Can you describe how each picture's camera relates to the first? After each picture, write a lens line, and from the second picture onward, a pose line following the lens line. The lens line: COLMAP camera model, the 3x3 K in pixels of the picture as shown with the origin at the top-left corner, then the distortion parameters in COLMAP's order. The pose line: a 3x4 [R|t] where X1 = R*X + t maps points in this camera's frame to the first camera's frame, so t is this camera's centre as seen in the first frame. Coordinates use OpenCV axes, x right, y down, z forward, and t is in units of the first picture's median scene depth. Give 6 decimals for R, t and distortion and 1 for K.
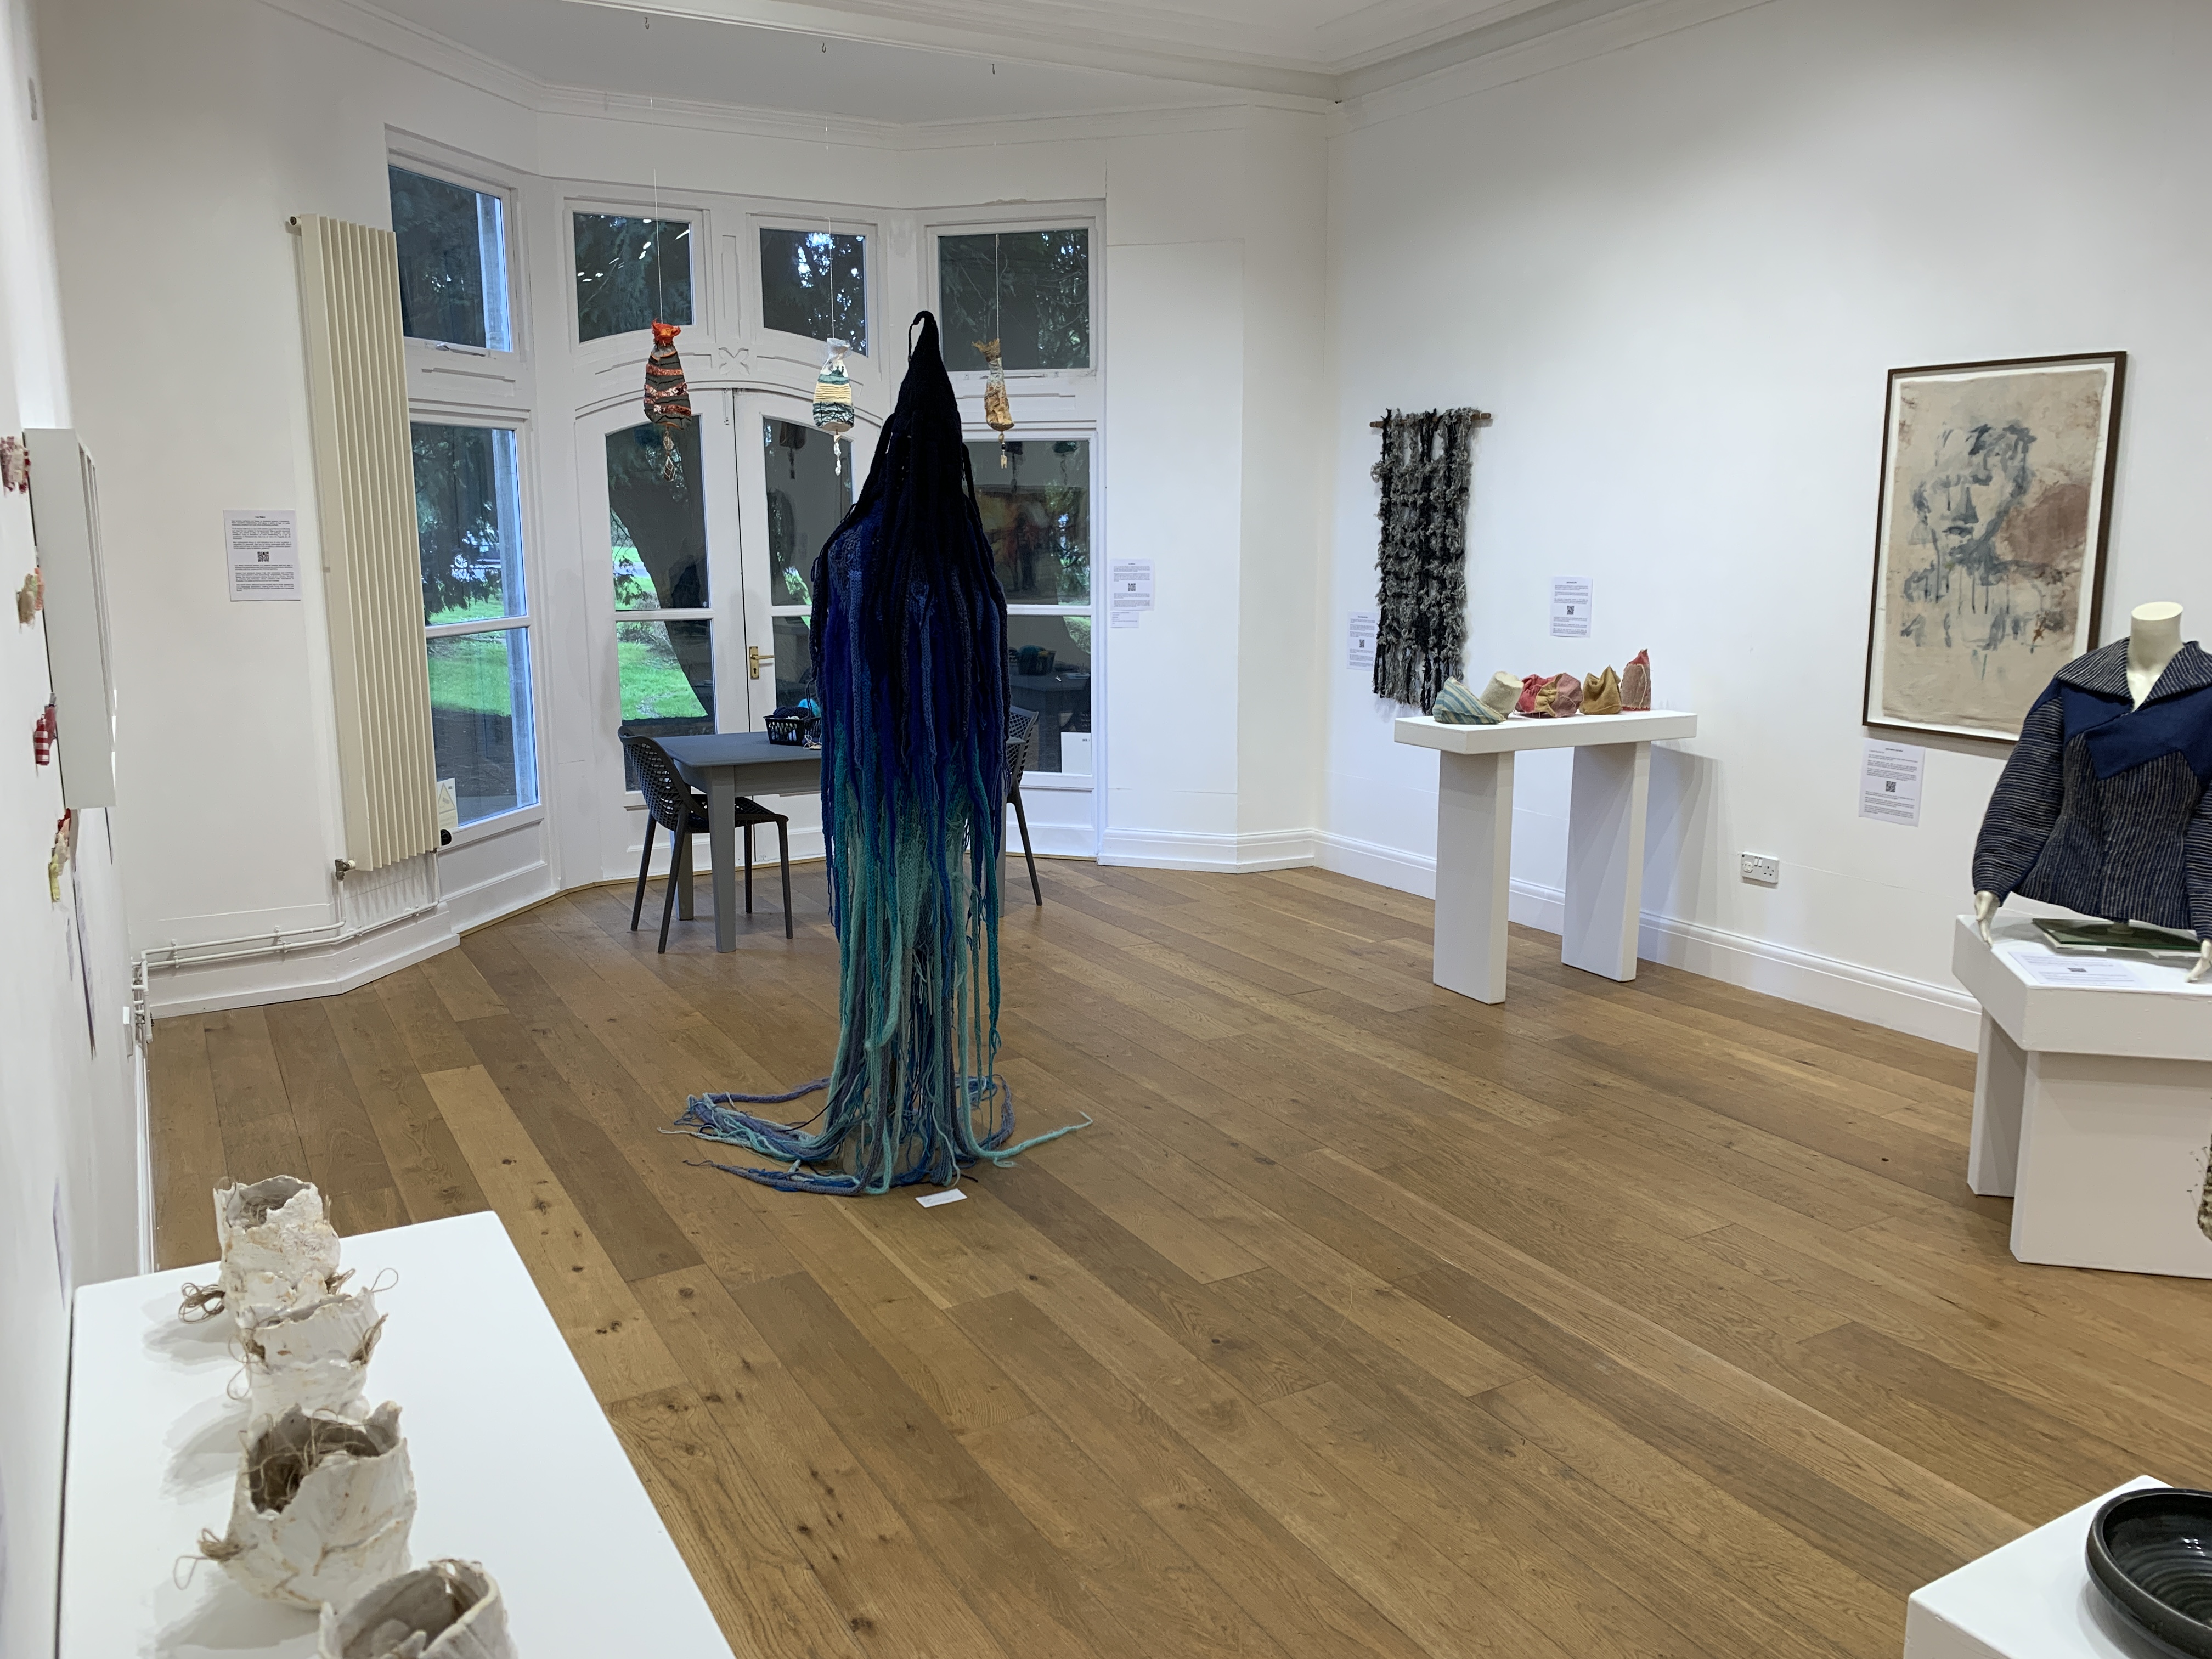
lens RADIAL K [[1679.1, 0, 1101.5], [0, 1679.1, 823.5], [0, 0, 1]] dist [0.008180, -0.019001]
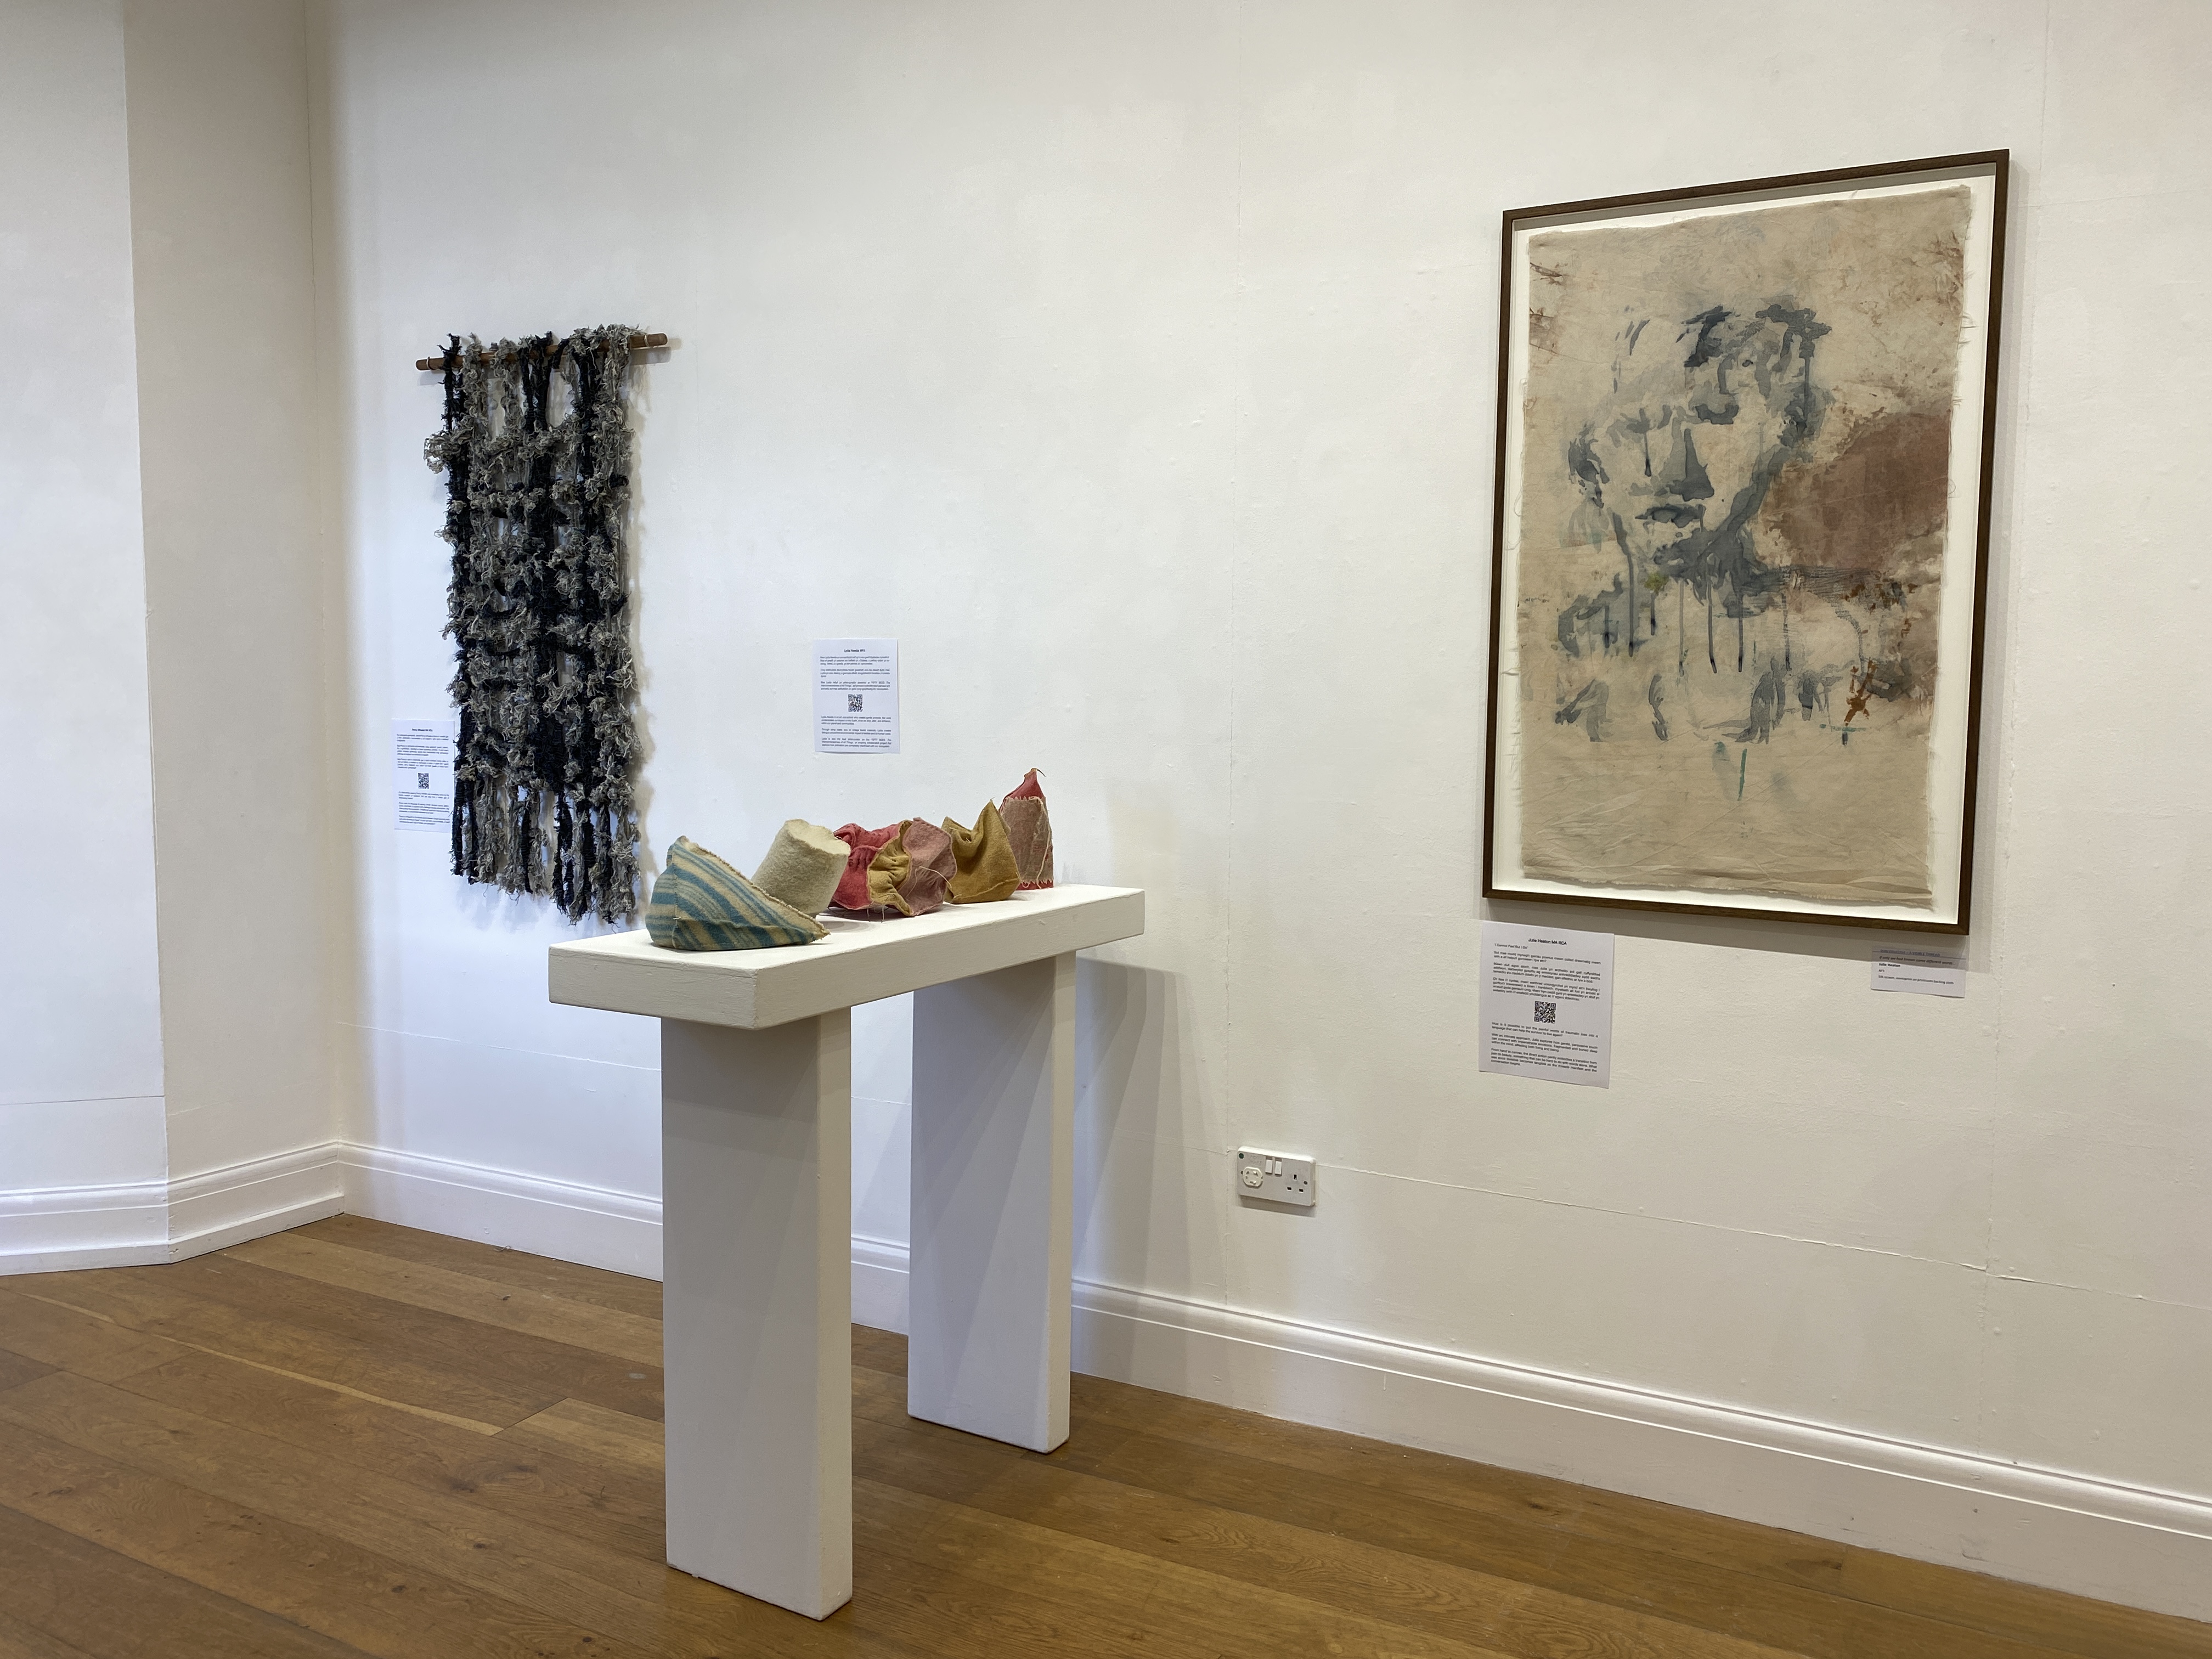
lens RADIAL K [[1663.9, 0, 1070.4], [0, 1663.9, 805.2], [0, 0, 1]] dist [0.030587, -0.038865]
pose [[0.853577, -0.030279, 0.520086, 0.073278], [0.084581, 0.993119, -0.080997, -0.052317], [-0.514055, 0.113127, 0.850265, 0.587046]]
